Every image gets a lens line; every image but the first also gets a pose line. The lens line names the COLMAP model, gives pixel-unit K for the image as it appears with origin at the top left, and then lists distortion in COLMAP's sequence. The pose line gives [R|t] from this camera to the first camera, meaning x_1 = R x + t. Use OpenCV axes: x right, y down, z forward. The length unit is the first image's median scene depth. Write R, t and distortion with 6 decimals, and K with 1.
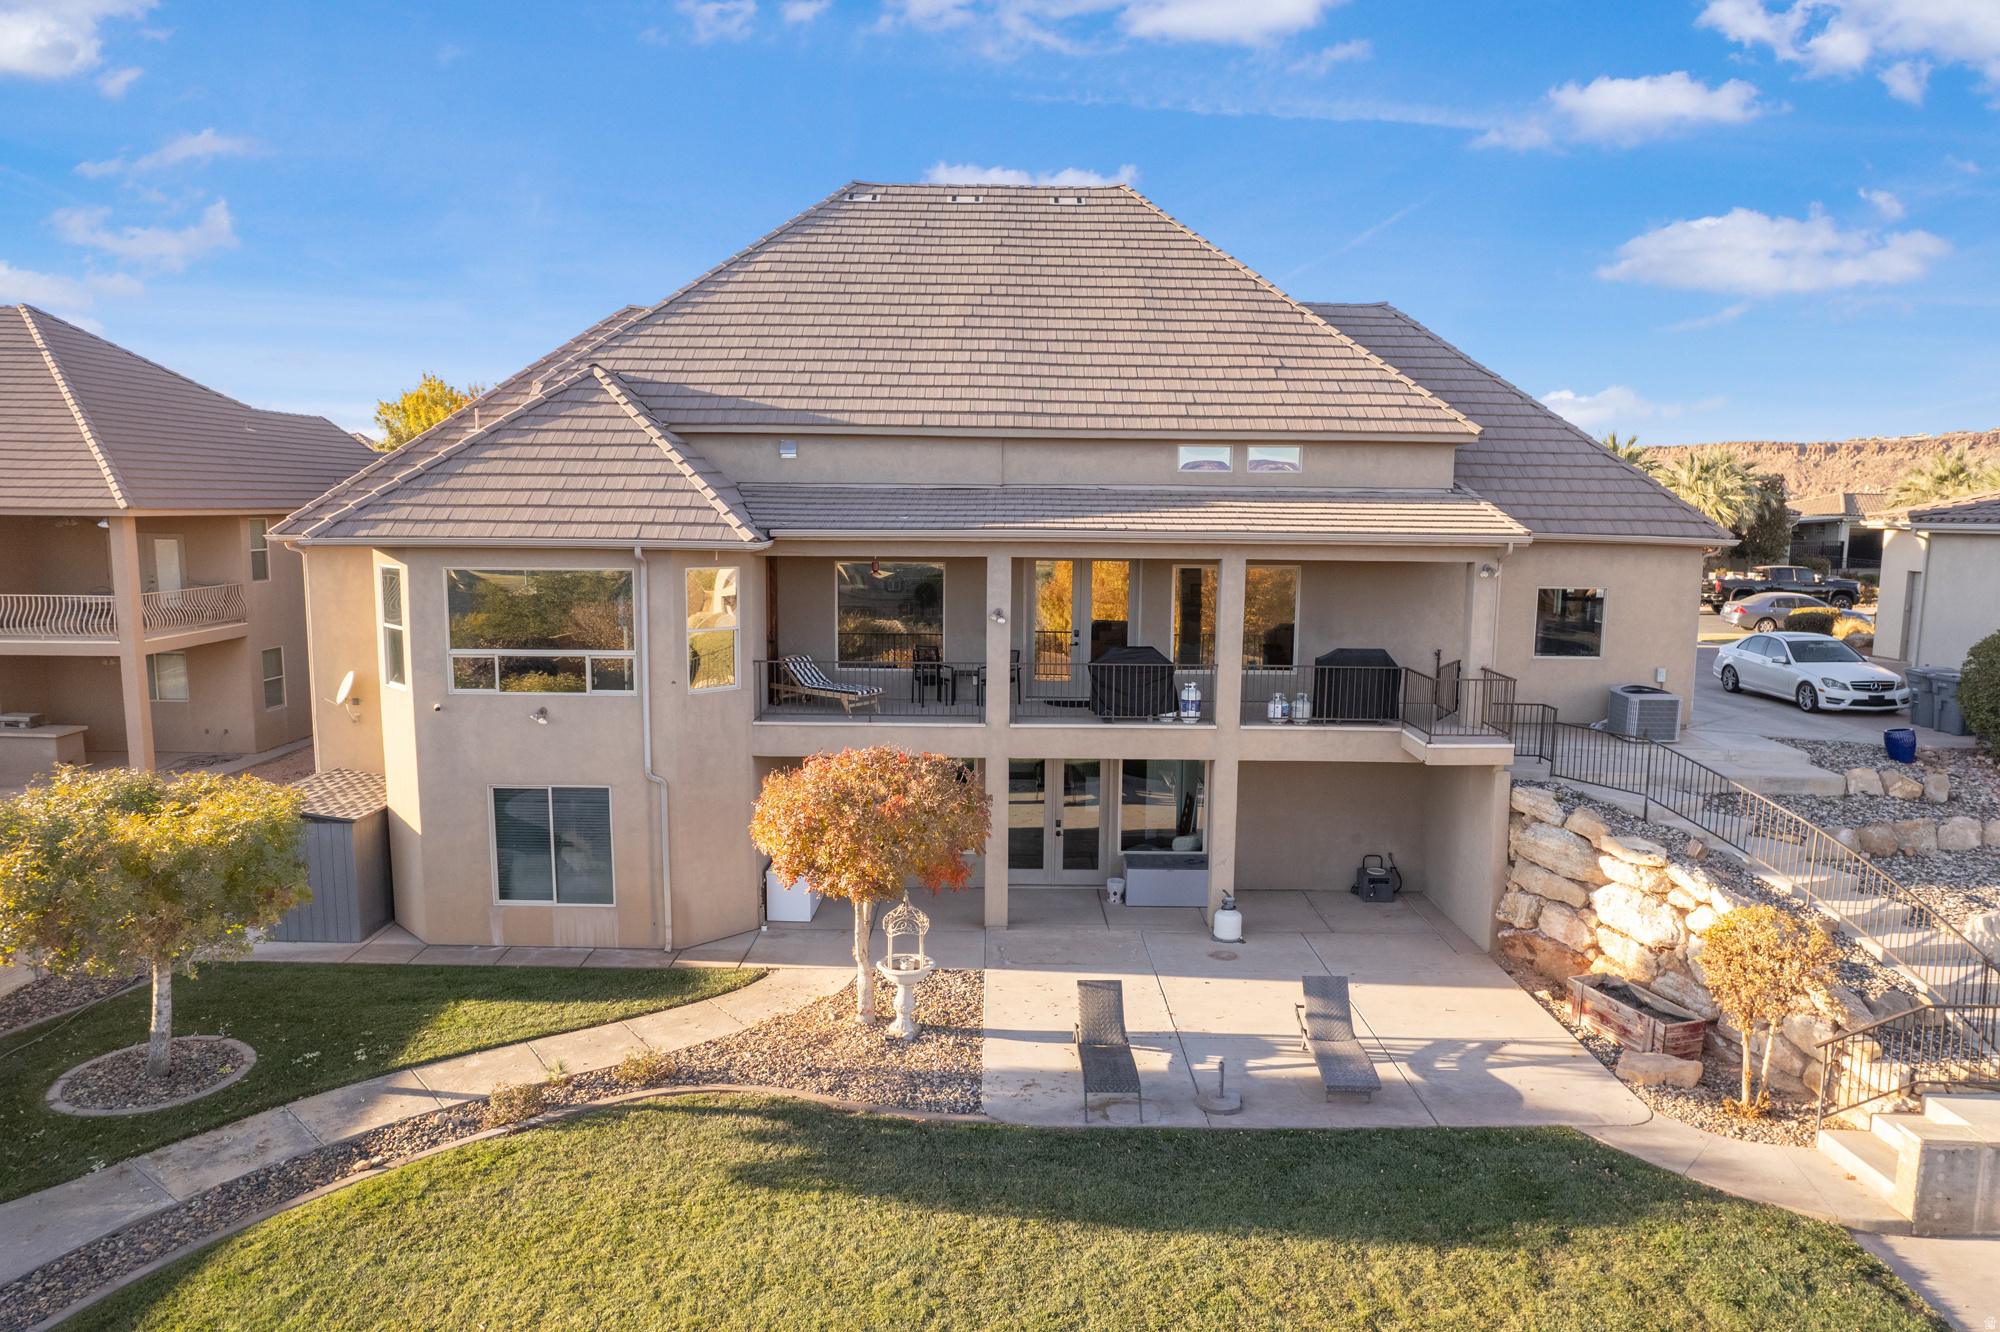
lens RADIAL K [[1279.7, 0, 1004.2], [0, 1279.7, 669.4], [0, 0, 1]] dist [-0.077068, 0.068728]
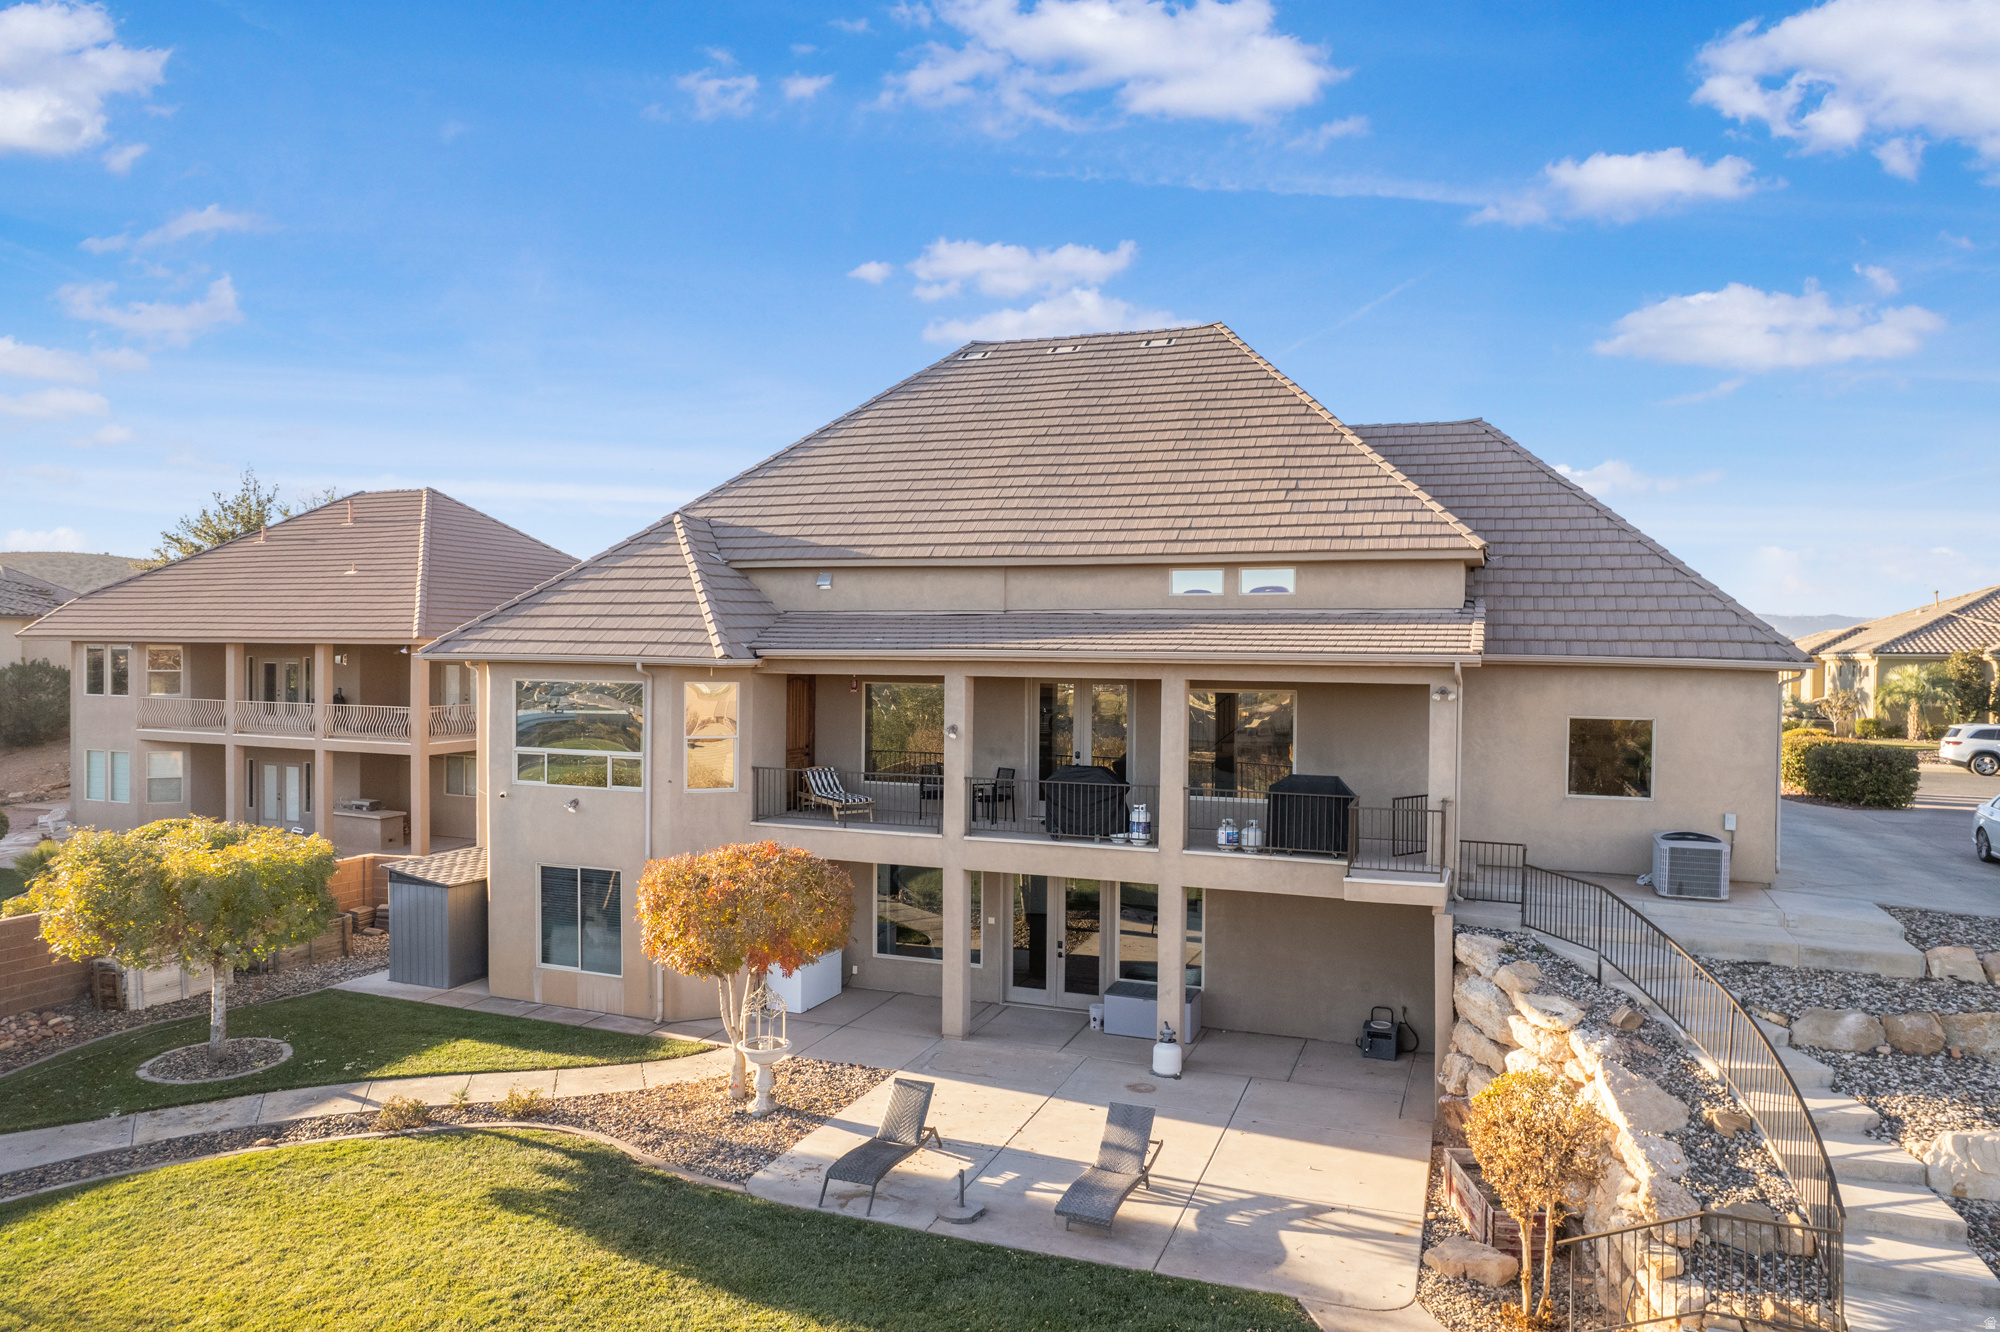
lens RADIAL K [[1279.7, 0, 1004.2], [0, 1279.7, 669.4], [0, 0, 1]] dist [-0.077068, 0.068728]
pose [[0.934042, 0.004866, -0.357130, 0.419341], [-0.047490, 0.992721, -0.110681, 0.021998], [0.353992, 0.120341, 0.927474, 0.034057]]
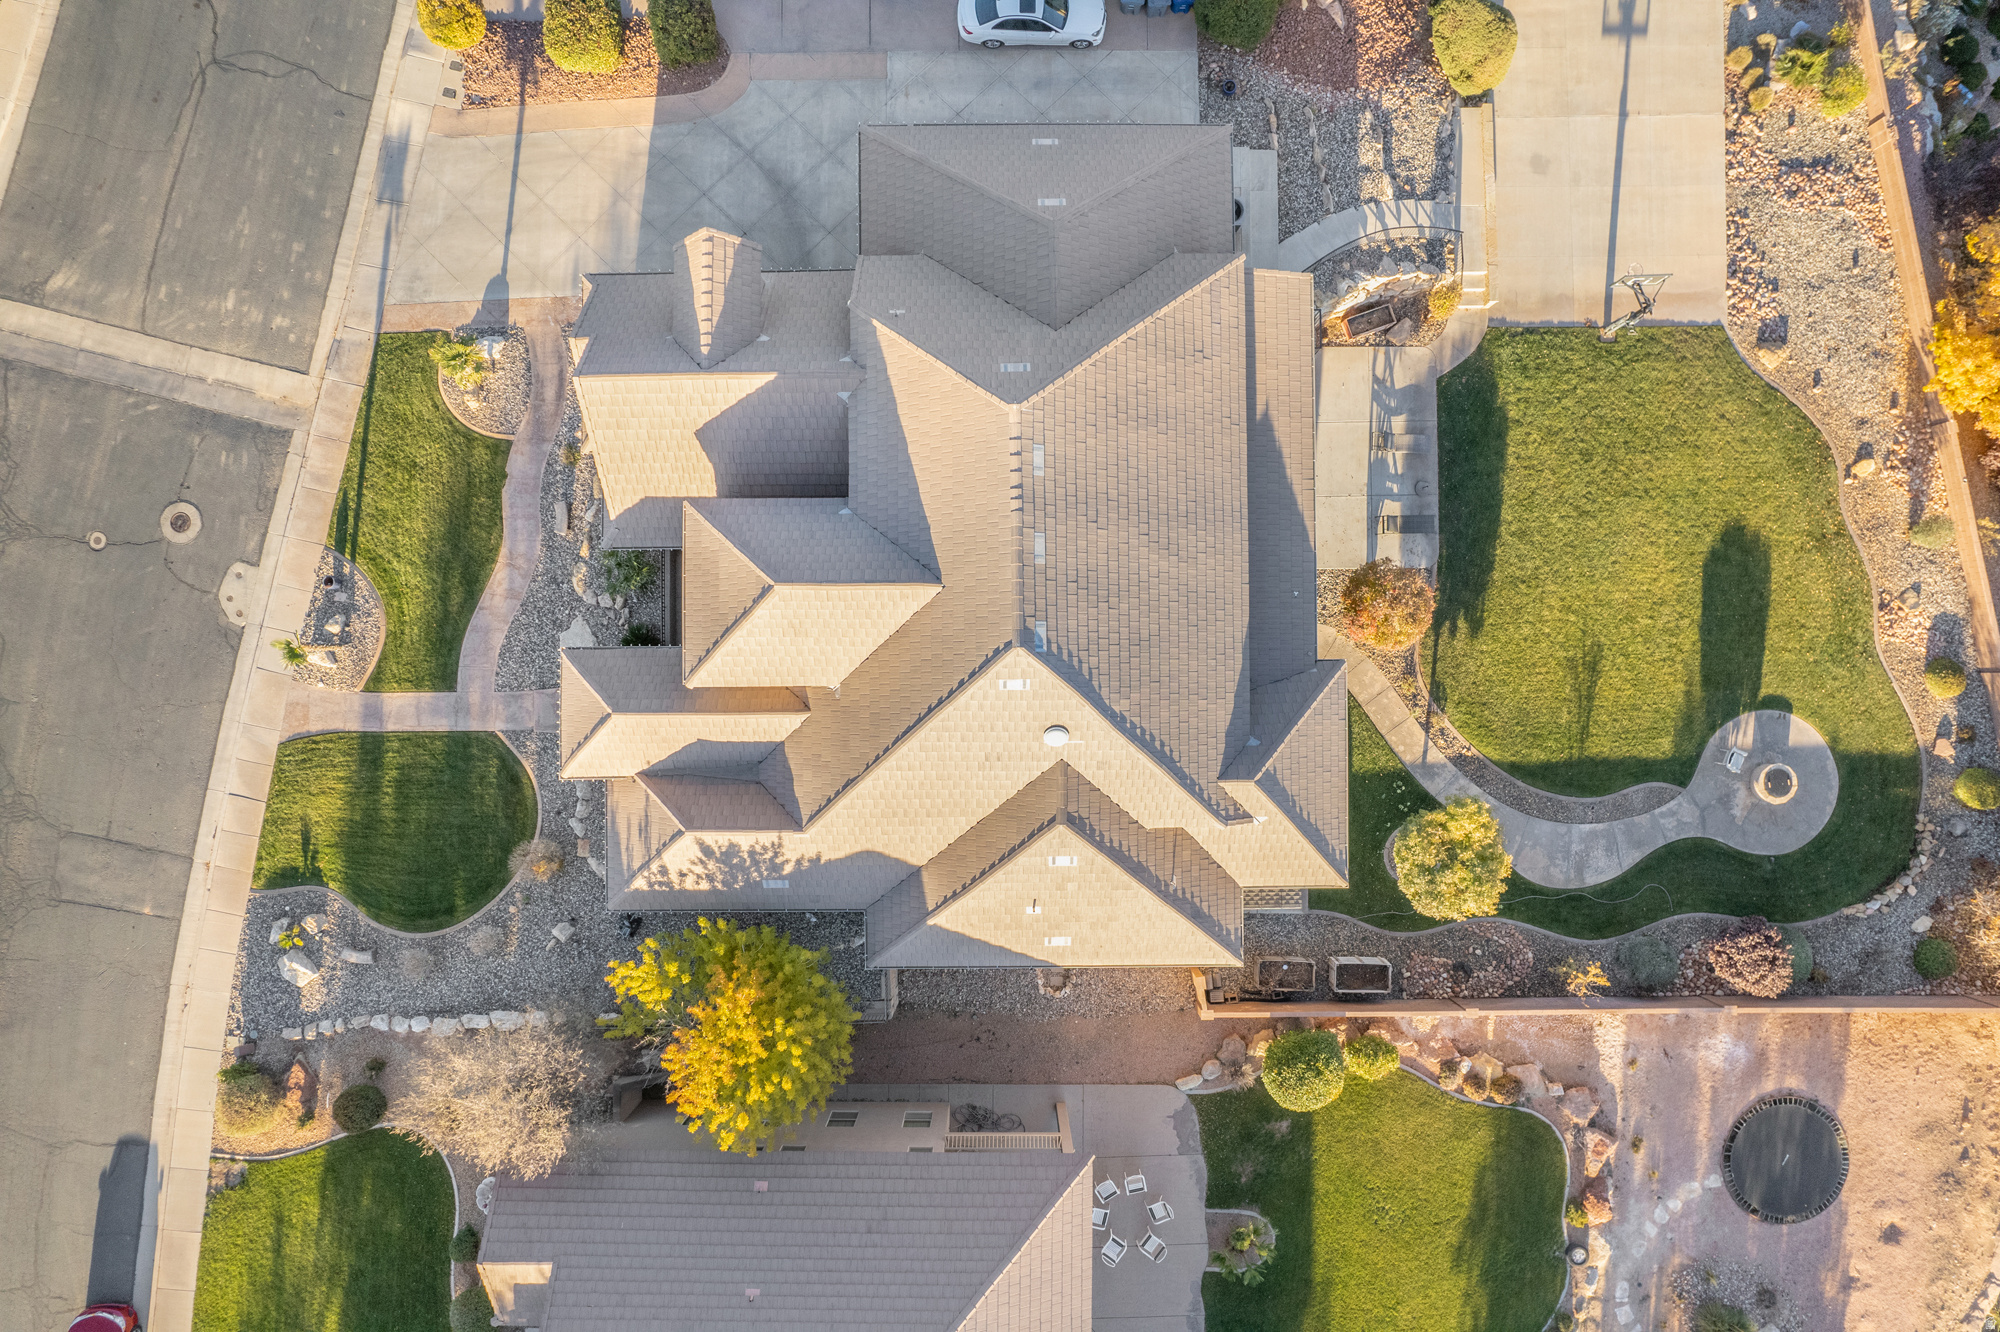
lens RADIAL K [[1279.7, 0, 1004.2], [0, 1279.7, 669.4], [0, 0, 1]] dist [-0.077068, 0.068728]
pose [[-0.005322, -0.999984, 0.001671, -0.197979], [0.130102, 0.000965, 0.991500, -2.111306], [-0.991486, 0.005495, 0.130095, 1.213401]]
